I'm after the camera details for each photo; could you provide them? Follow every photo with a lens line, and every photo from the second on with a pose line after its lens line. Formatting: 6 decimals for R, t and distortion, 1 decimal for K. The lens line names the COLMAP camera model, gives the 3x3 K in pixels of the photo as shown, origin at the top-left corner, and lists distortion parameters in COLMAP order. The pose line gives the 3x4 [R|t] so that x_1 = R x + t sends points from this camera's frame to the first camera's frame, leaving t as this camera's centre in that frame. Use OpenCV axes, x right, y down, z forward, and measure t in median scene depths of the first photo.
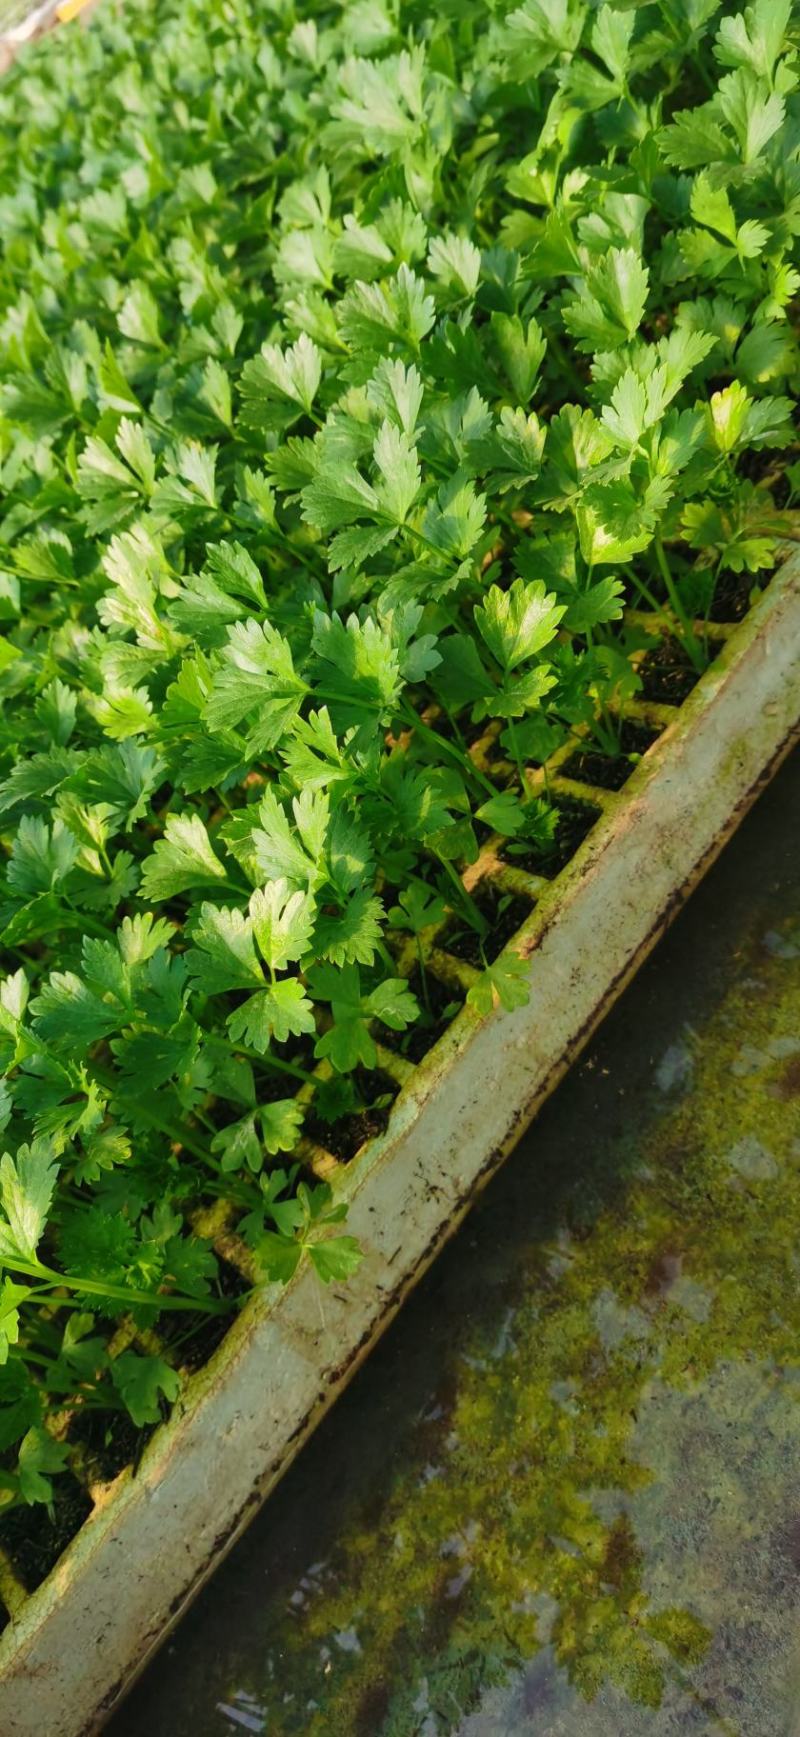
lens RADIAL K [[1412.8, 0, 400.0], [0, 1412.8, 868.5], [0, 0, 1]] dist [0.020771, -0.006947]
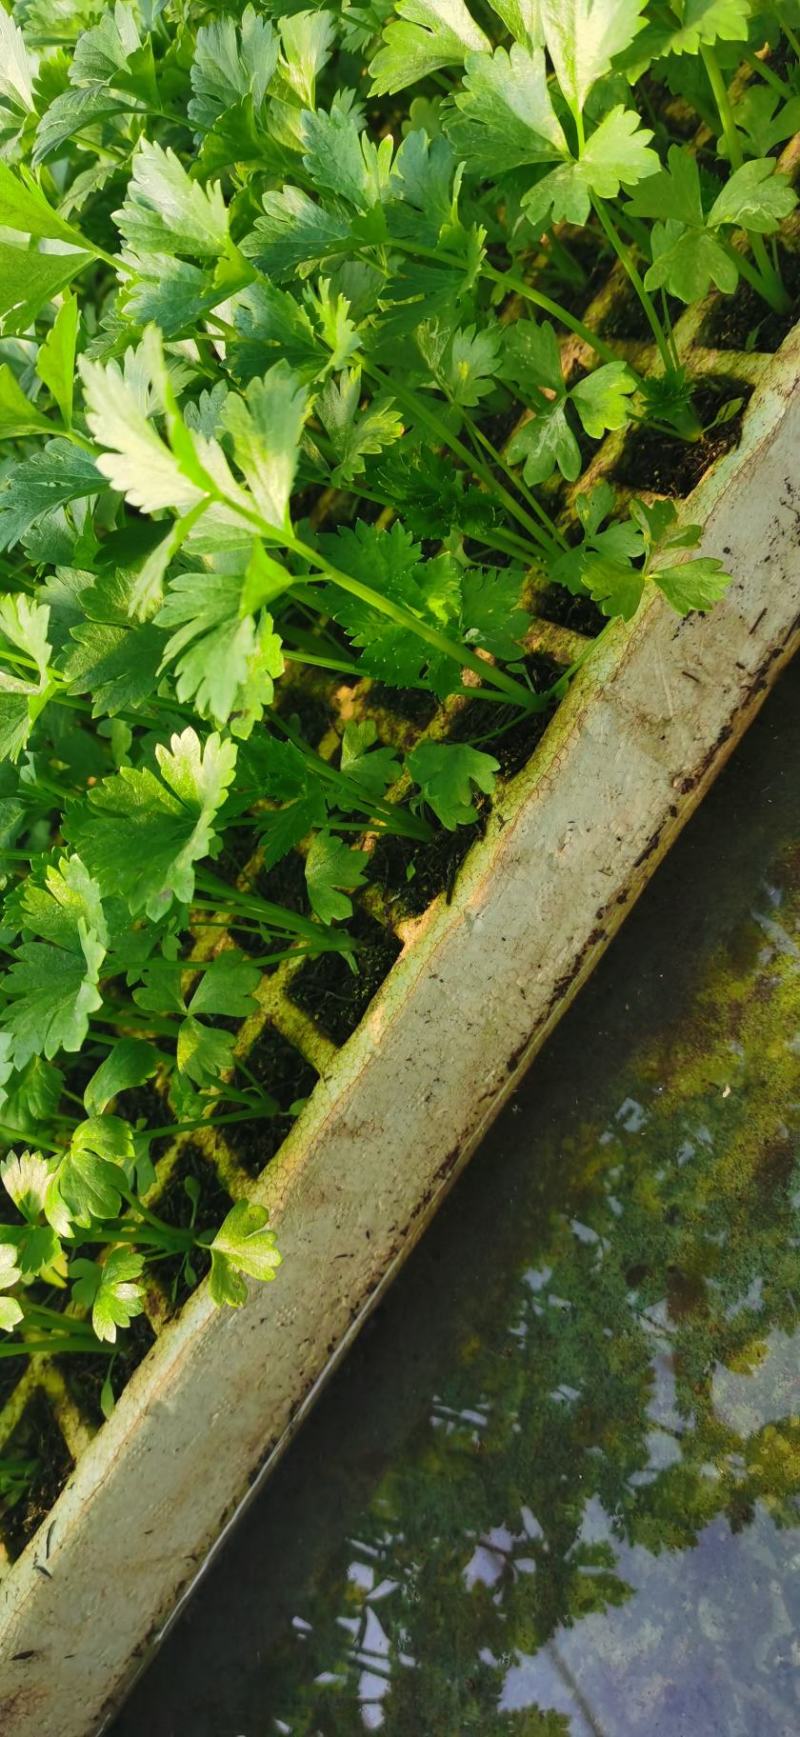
lens RADIAL K [[1412.8, 0, 400.0], [0, 1412.8, 868.5], [0, 0, 1]] dist [0.020771, -0.006947]
pose [[0.982979, -0.075078, -0.167679, -0.078173], [0.109197, 0.972736, 0.204597, 0.238247], [0.147747, -0.219424, 0.964377, 0.230731]]
